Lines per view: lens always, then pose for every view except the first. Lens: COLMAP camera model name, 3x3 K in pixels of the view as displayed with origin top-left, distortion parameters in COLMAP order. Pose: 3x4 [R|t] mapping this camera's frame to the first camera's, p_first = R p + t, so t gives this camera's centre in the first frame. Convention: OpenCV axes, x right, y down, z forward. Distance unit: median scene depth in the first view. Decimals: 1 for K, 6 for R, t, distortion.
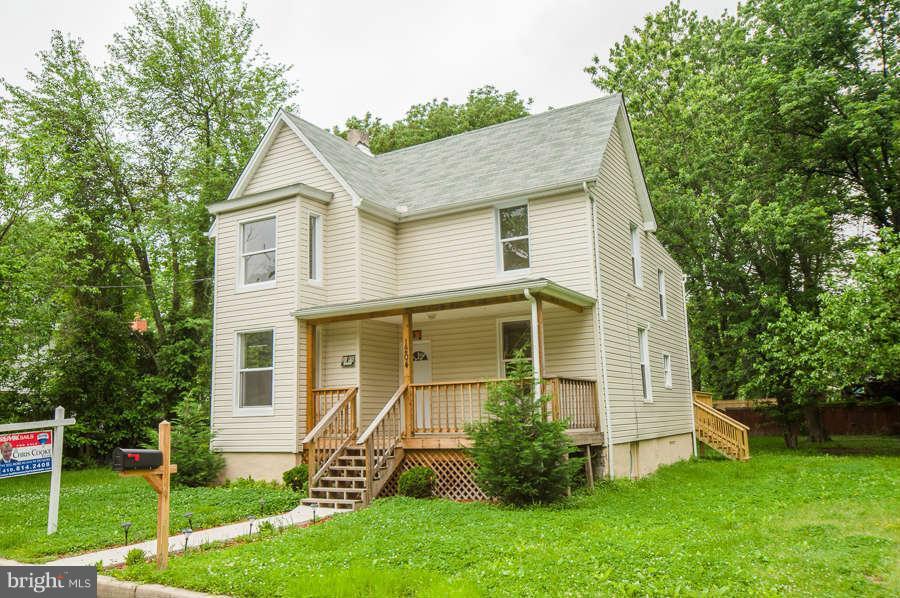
lens RADIAL K [[704.5, 0, 450.0], [0, 704.5, 299.0], [0, 0, 1]] dist [0.005612, 0.001131]
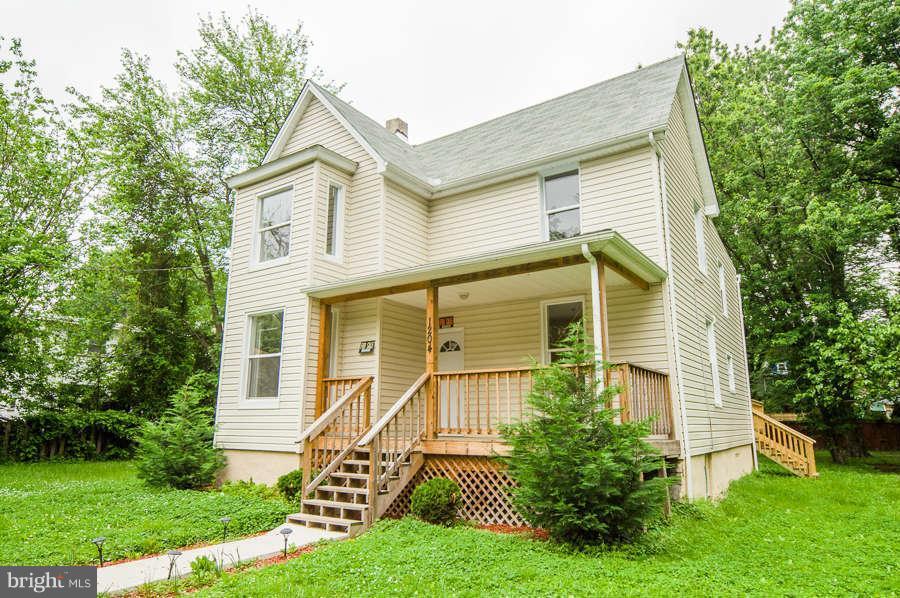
lens RADIAL K [[562.4, 0, 450.0], [0, 562.4, 299.0], [0, 0, 1]] dist [-0.000450, -0.000209]
pose [[0.996682, 0.012756, -0.080392, 0.012419], [-0.016887, 0.998560, -0.050917, 0.065778], [0.079627, 0.052106, 0.995462, 0.338128]]
